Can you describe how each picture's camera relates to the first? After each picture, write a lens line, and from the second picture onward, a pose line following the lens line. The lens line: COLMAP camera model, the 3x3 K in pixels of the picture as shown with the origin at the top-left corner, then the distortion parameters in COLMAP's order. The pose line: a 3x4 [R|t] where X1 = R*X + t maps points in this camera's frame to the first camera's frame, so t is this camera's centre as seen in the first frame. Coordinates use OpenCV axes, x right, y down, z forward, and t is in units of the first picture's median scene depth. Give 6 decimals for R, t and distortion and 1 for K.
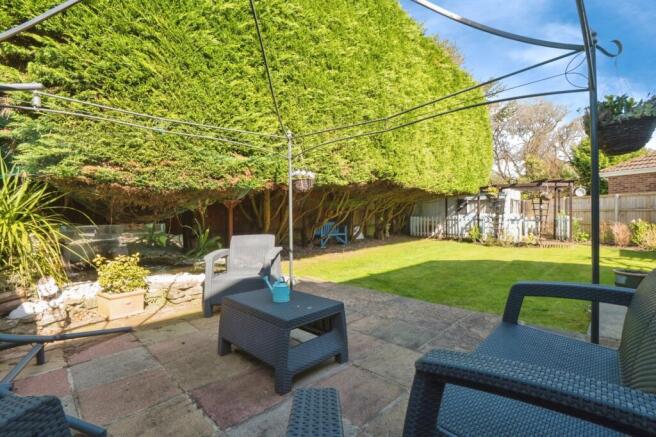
lens RADIAL K [[303.2, 0, 327.1], [0, 303.2, 217.7], [0, 0, 1]] dist [-0.017261, -0.001462]
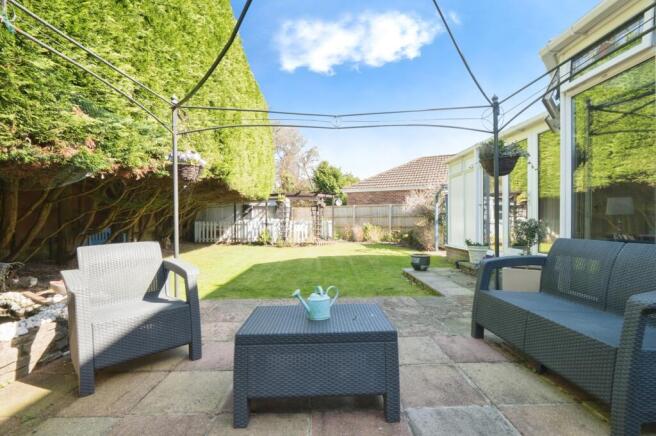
lens RADIAL K [[303.2, 0, 329.3], [0, 303.2, 221.1], [0, 0, 1]] dist [-0.017261, -0.001462]
pose [[0.688456, 0.000968, 0.725278, -0.159546], [0.006939, 0.999945, -0.007921, 0.007338], [-0.725245, 0.010486, 0.688411, 0.101582]]
